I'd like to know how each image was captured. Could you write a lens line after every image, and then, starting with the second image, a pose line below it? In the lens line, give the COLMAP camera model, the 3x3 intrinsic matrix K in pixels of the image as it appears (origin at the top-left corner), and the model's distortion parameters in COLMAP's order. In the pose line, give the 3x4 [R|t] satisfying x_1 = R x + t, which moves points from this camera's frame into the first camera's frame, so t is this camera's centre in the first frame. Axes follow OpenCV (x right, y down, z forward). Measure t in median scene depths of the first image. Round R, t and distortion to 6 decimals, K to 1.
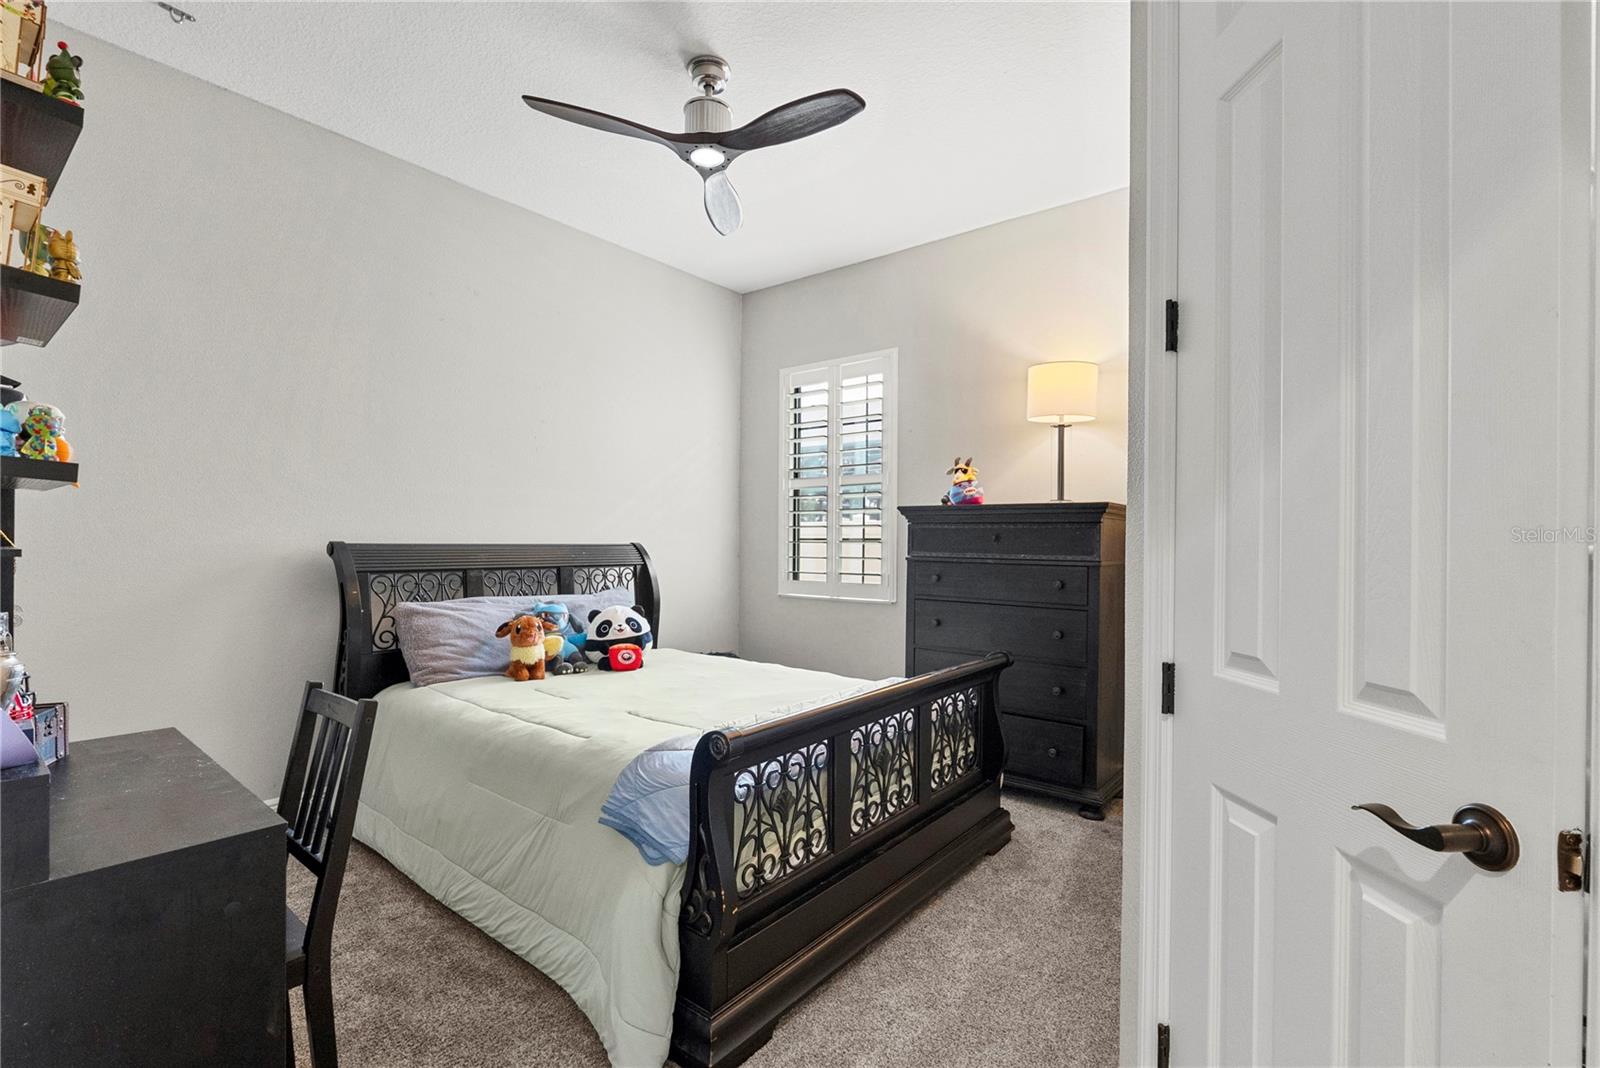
lens RADIAL K [[713.2, 0, 807.3], [0, 713.2, 538.7], [0, 0, 1]] dist [0.014544, 0.000152]
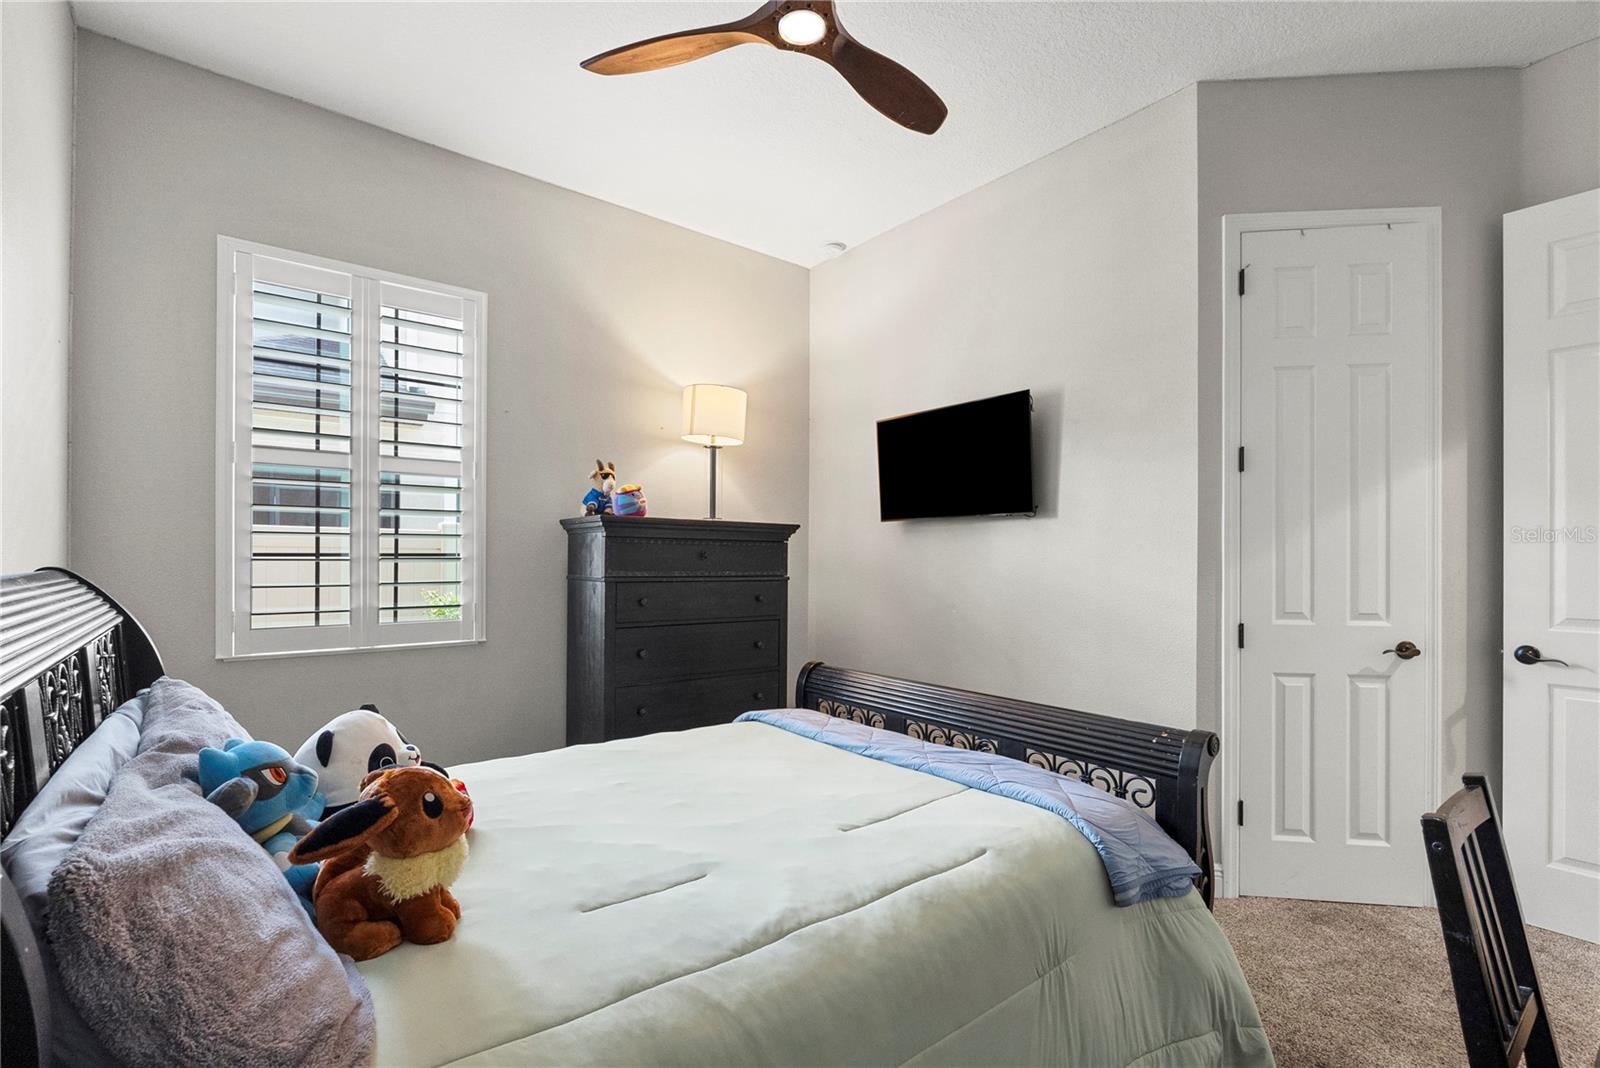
lens RADIAL K [[713.2, 0, 807.2], [0, 713.2, 542.8], [0, 0, 1]] dist [0.014544, 0.000152]
pose [[0.223790, 0.015171, 0.974519, -0.614214], [-0.002938, 0.999885, -0.014892, -0.002413], [-0.974633, 0.000470, 0.223809, 0.615723]]
